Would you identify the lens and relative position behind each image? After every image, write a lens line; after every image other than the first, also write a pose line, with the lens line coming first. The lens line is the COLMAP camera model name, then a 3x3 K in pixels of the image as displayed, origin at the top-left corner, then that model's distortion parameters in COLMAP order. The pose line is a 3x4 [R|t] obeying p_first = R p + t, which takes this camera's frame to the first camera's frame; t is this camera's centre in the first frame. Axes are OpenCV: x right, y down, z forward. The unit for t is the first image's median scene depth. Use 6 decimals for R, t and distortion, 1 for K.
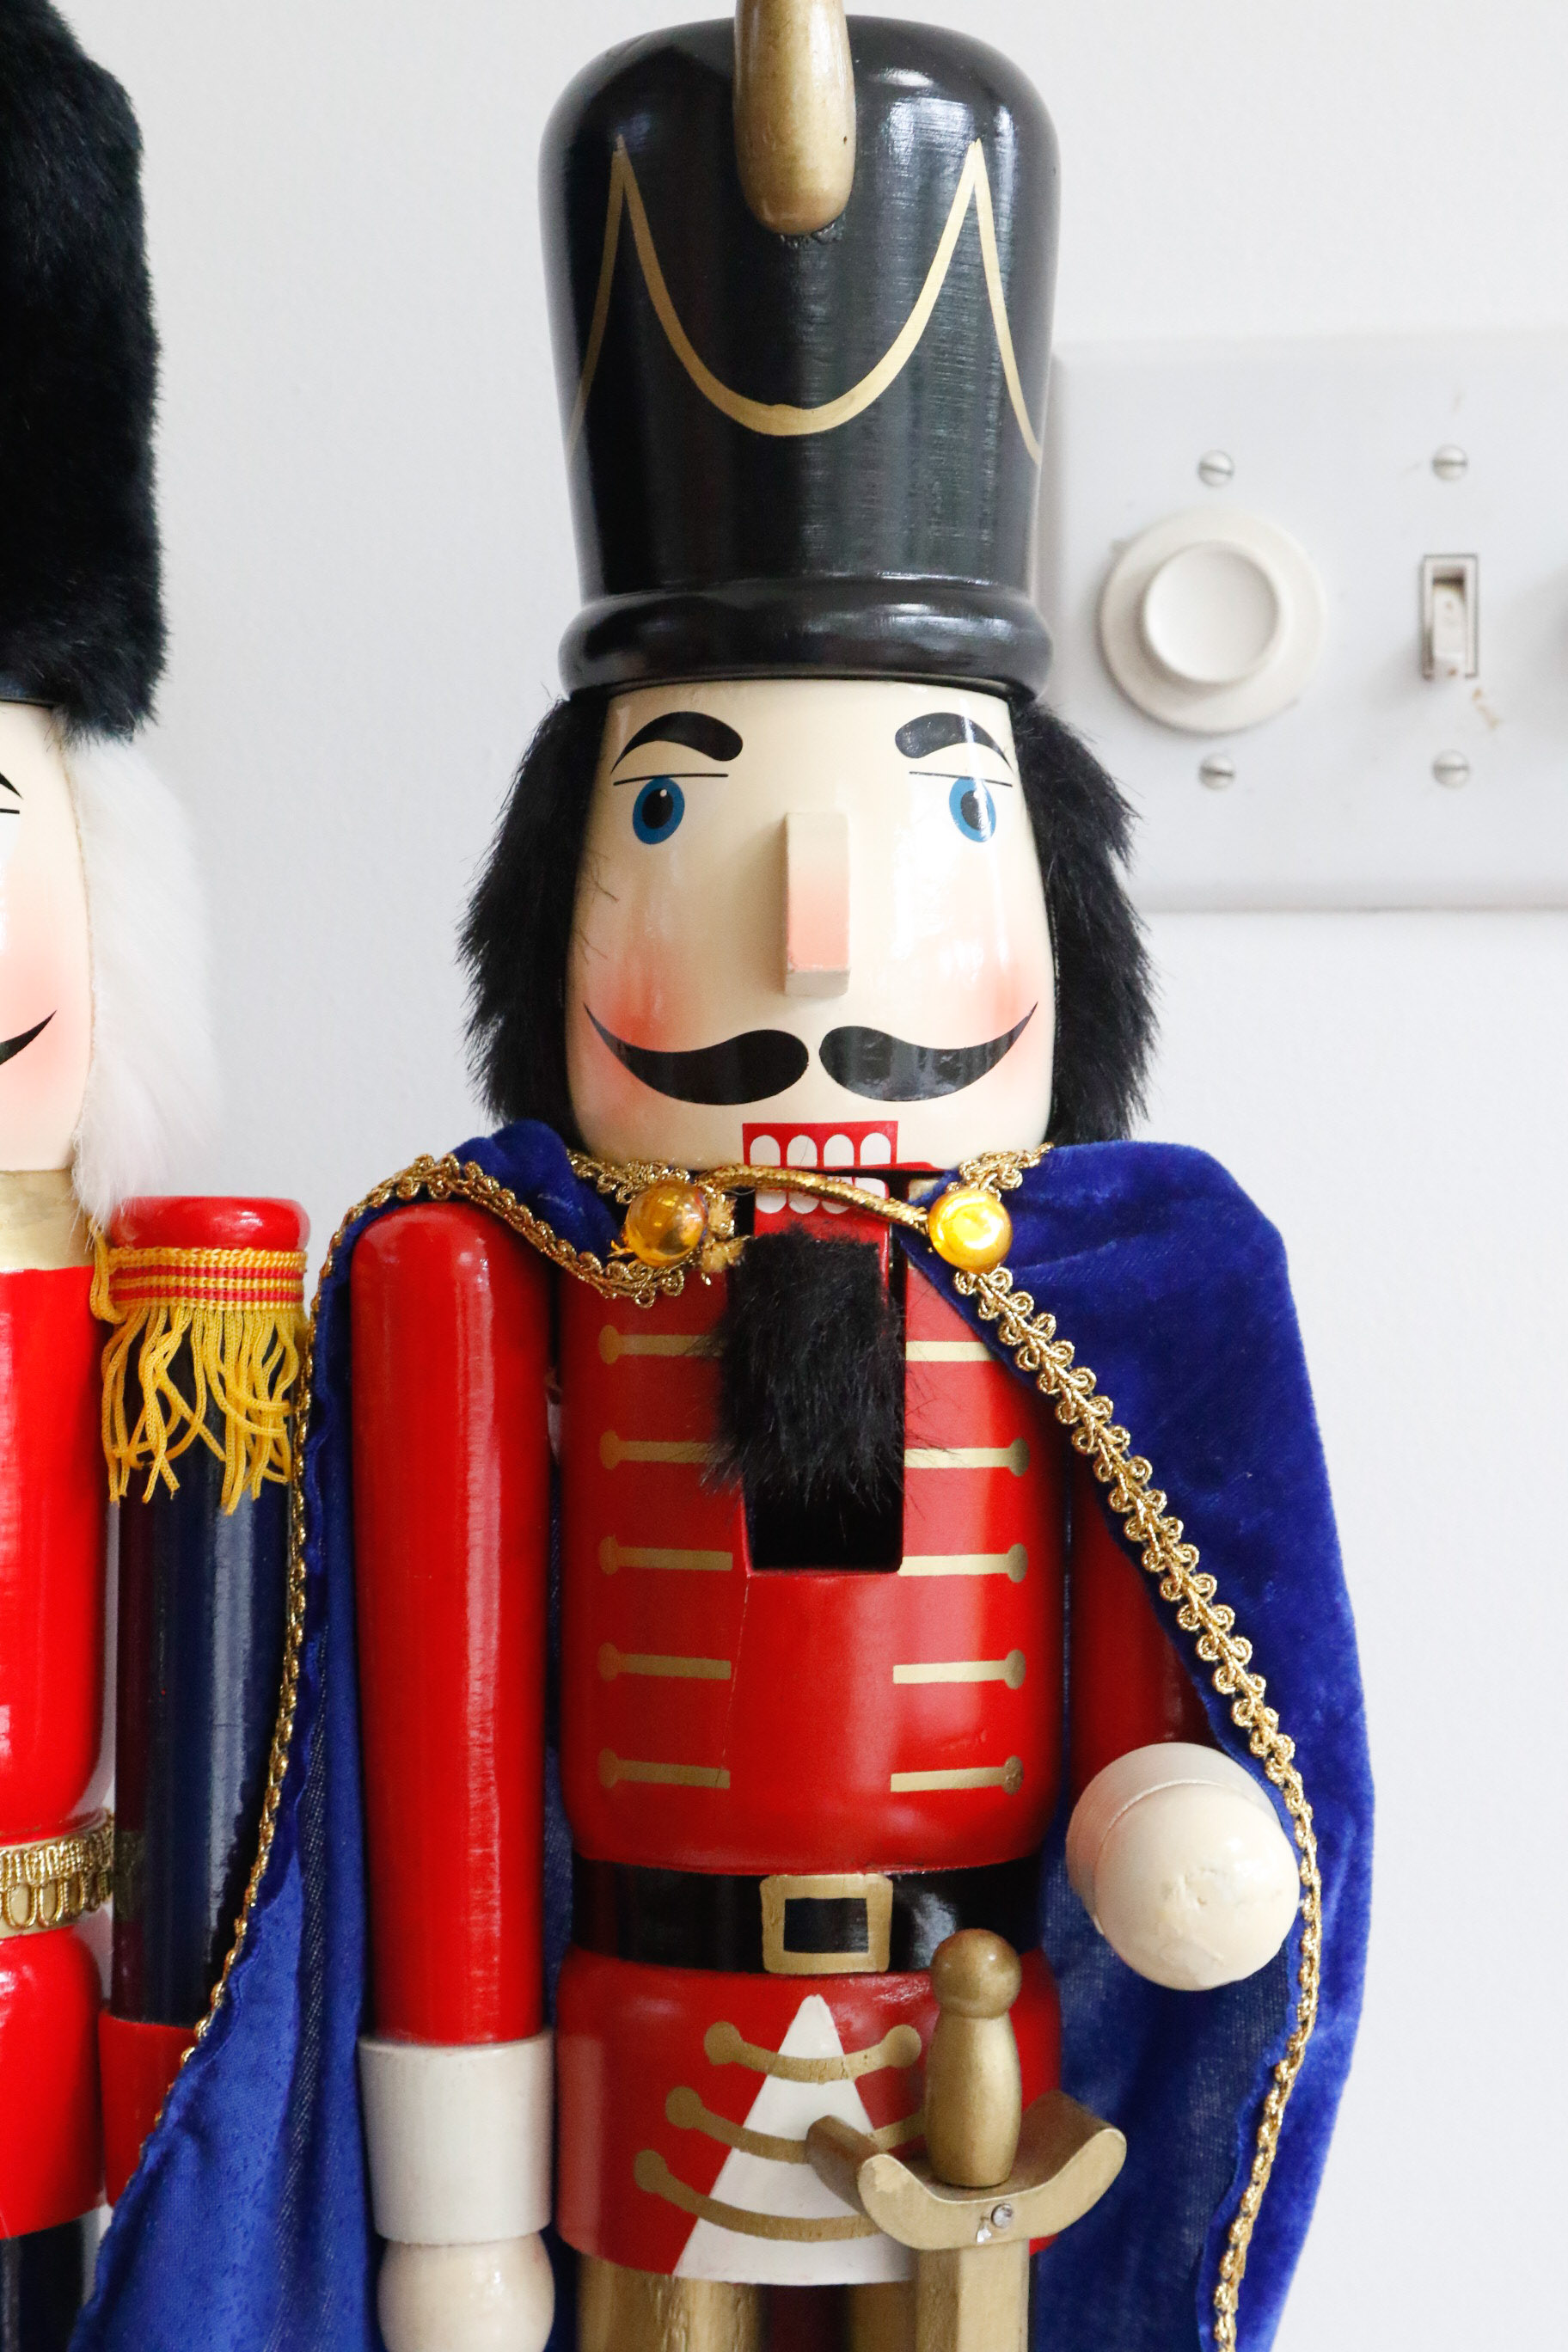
lens RADIAL K [[4432.8, 0, 784.0], [0, 4432.8, 1176.0], [0, 0, 1]] dist [0.024495, 0.184253]
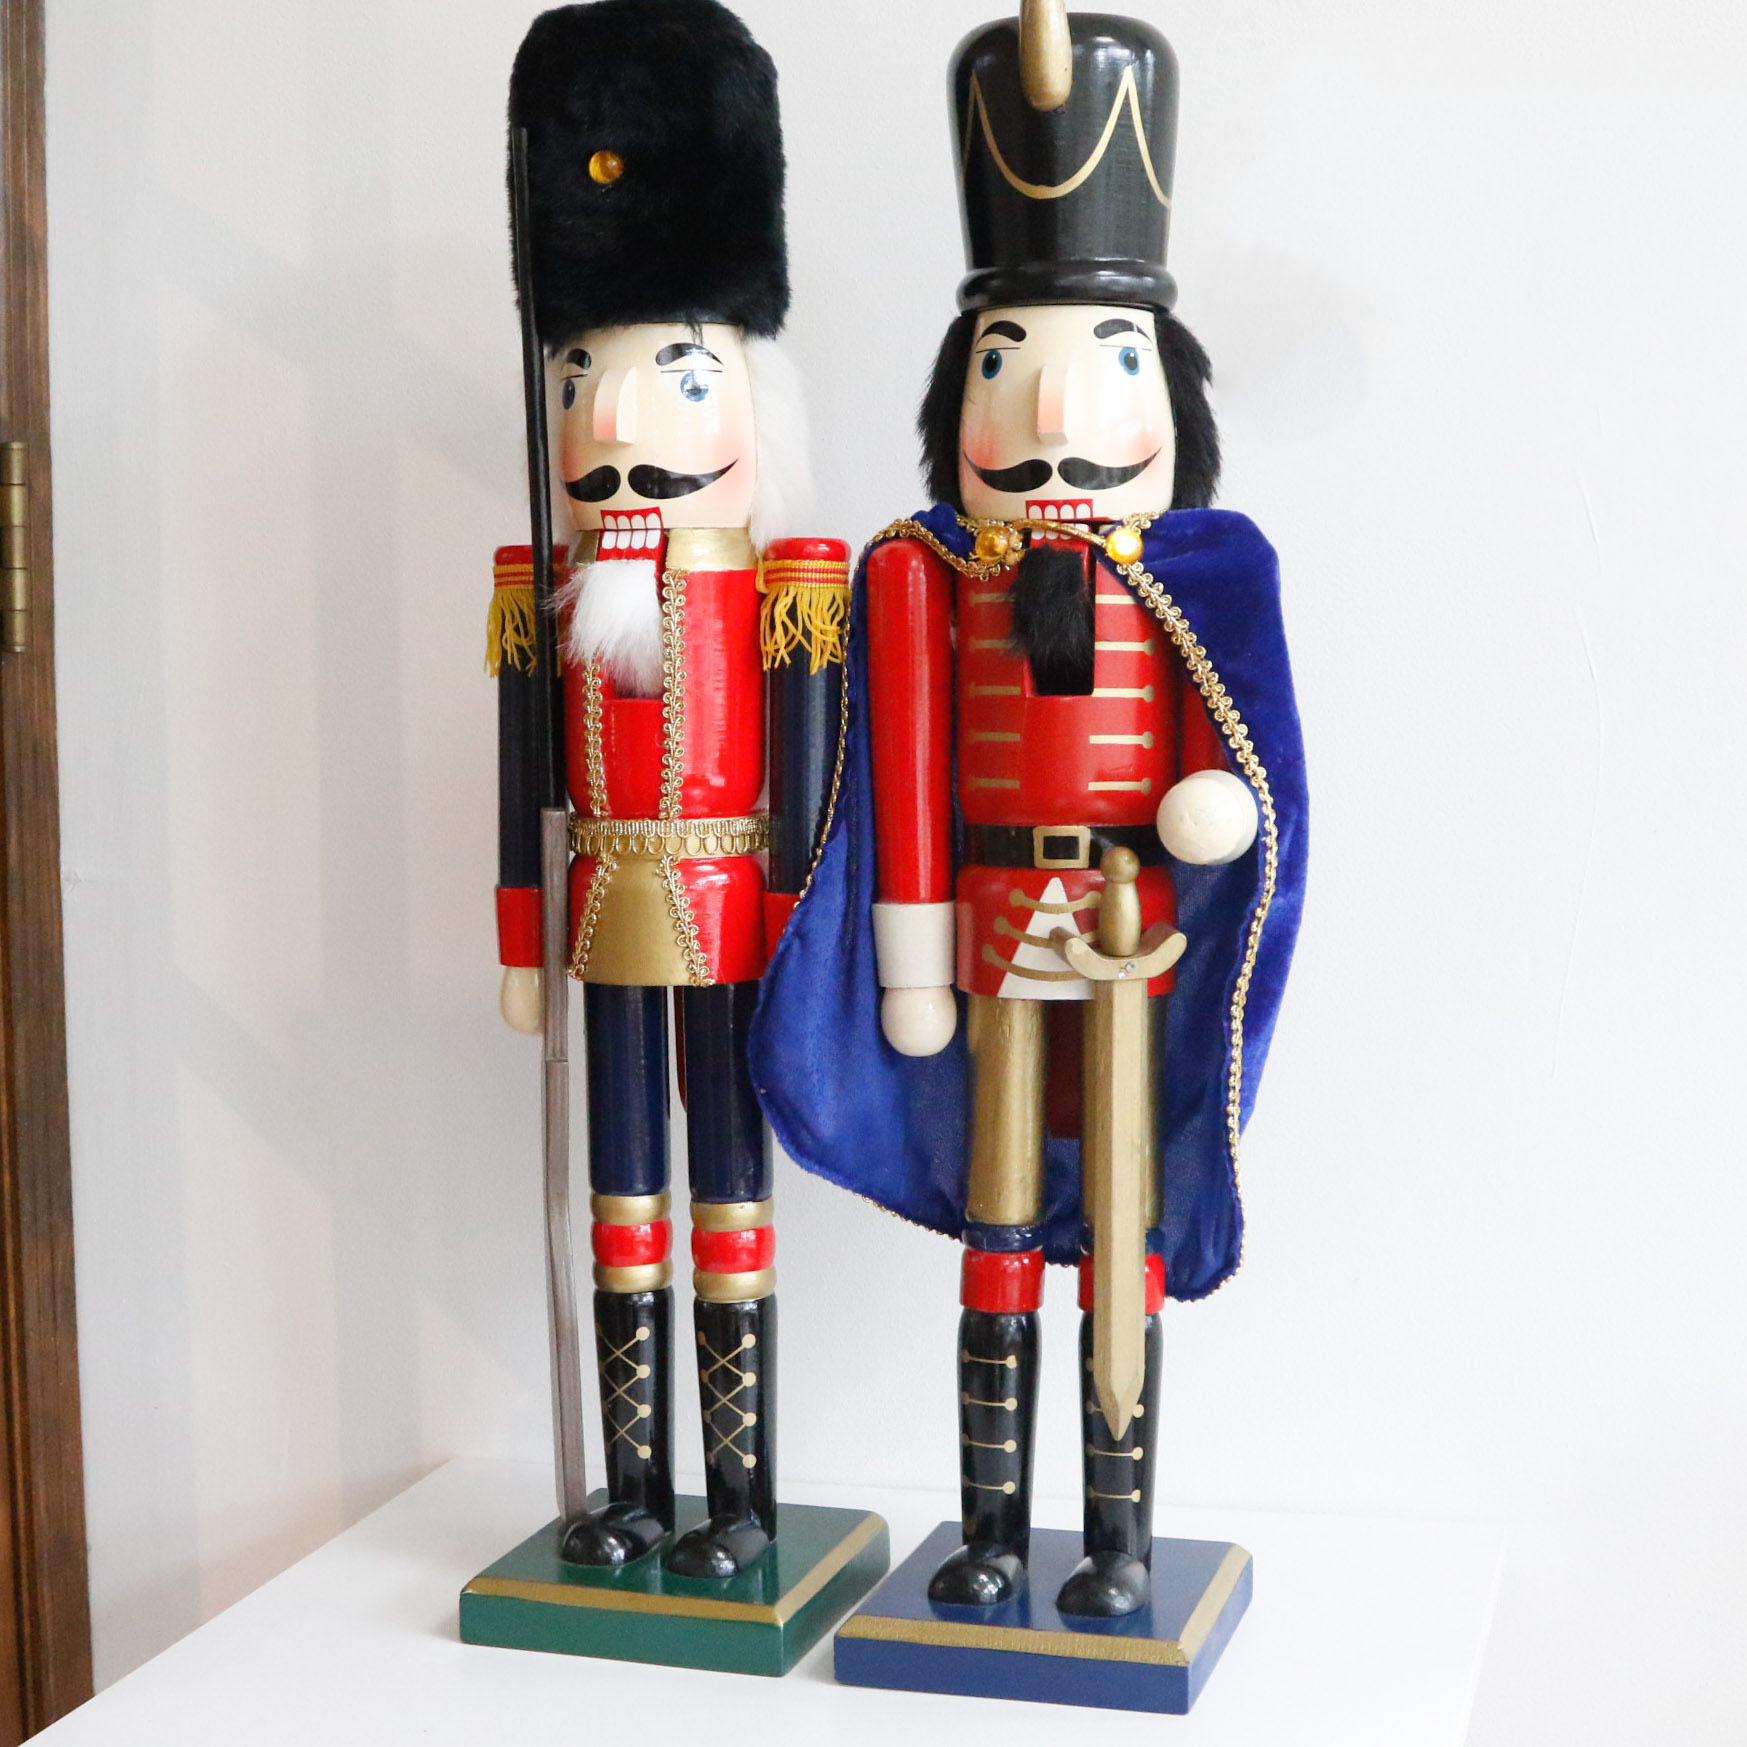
lens RADIAL K [[2977.4, 0, 874.7], [0, 2977.4, 934.1], [0, 0, 1]] dist [-0.149770, 0.121509]
pose [[0.983217, 0.012236, -0.182027, 0.191106], [0.007081, 0.994437, 0.105096, 0.048046], [0.182300, -0.104621, 0.977661, -0.525899]]
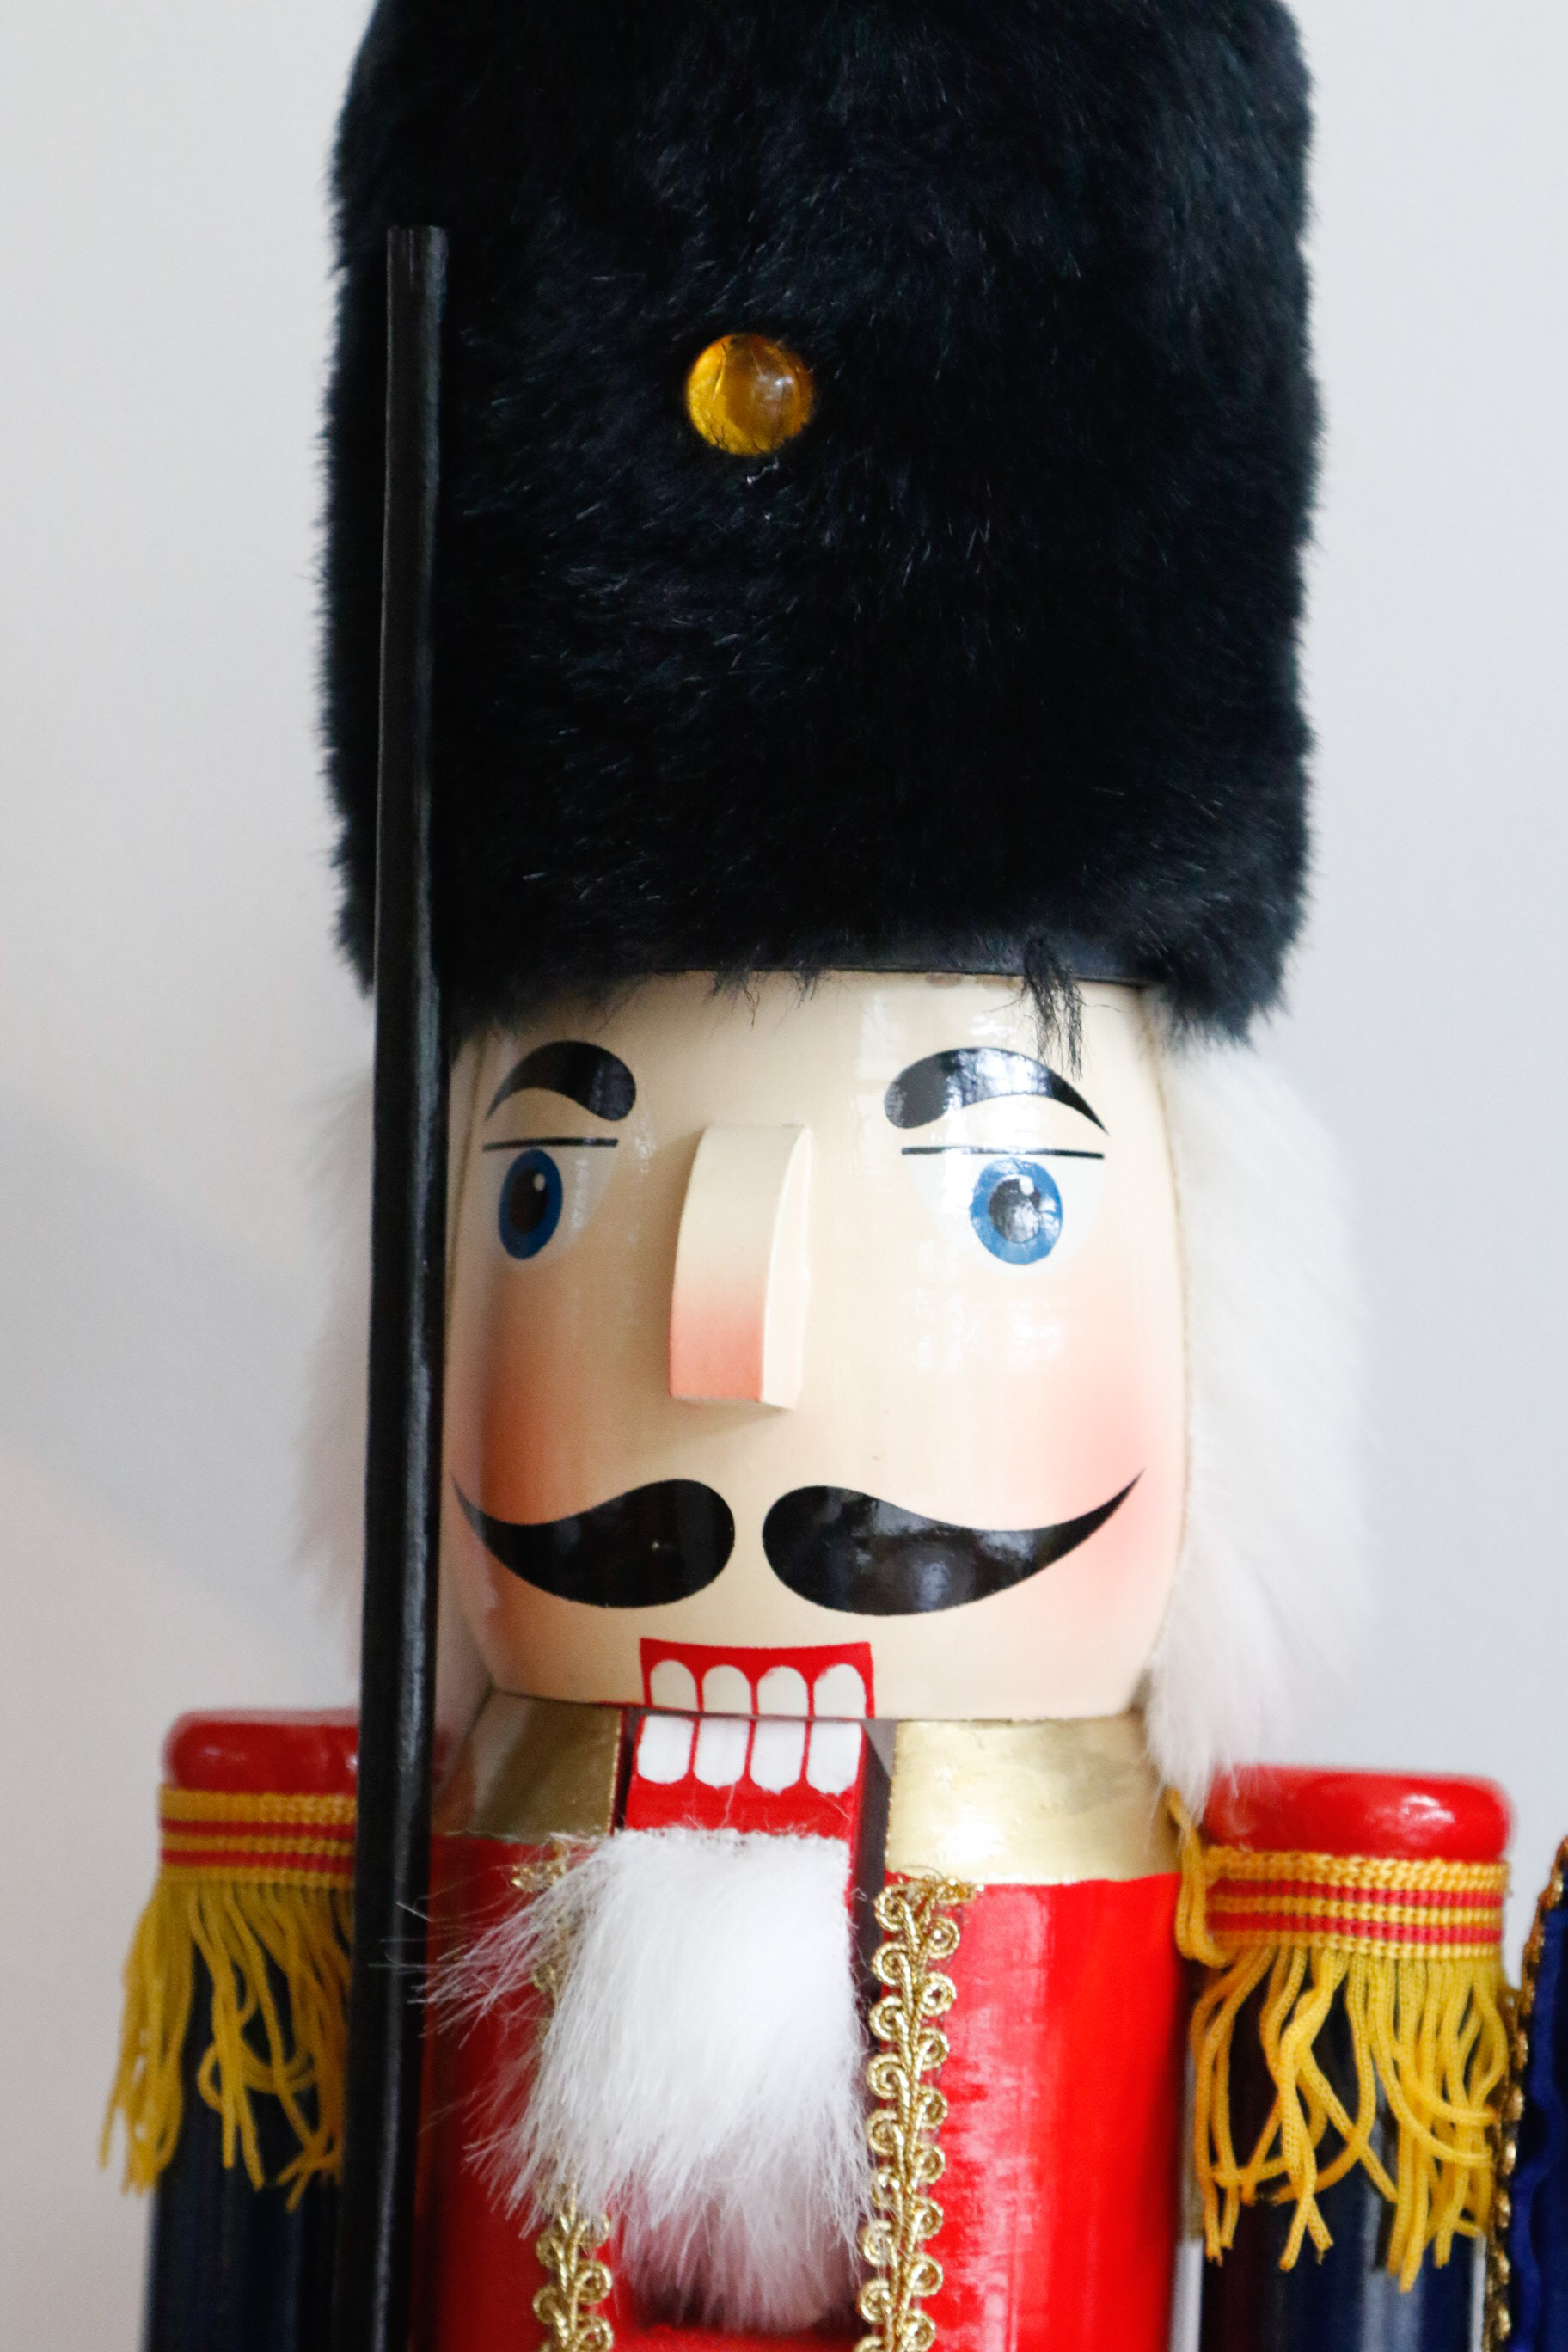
lens RADIAL K [[6491.2, 0, 795.4], [0, 6491.2, 1205.3], [0, 0, 1]] dist [0.162767, 0.204192]
pose [[0.996384, 0.037764, -0.076115, -0.146611], [-0.040233, 0.998704, -0.031170, -0.044605], [0.074840, 0.034119, 0.996612, 0.068606]]
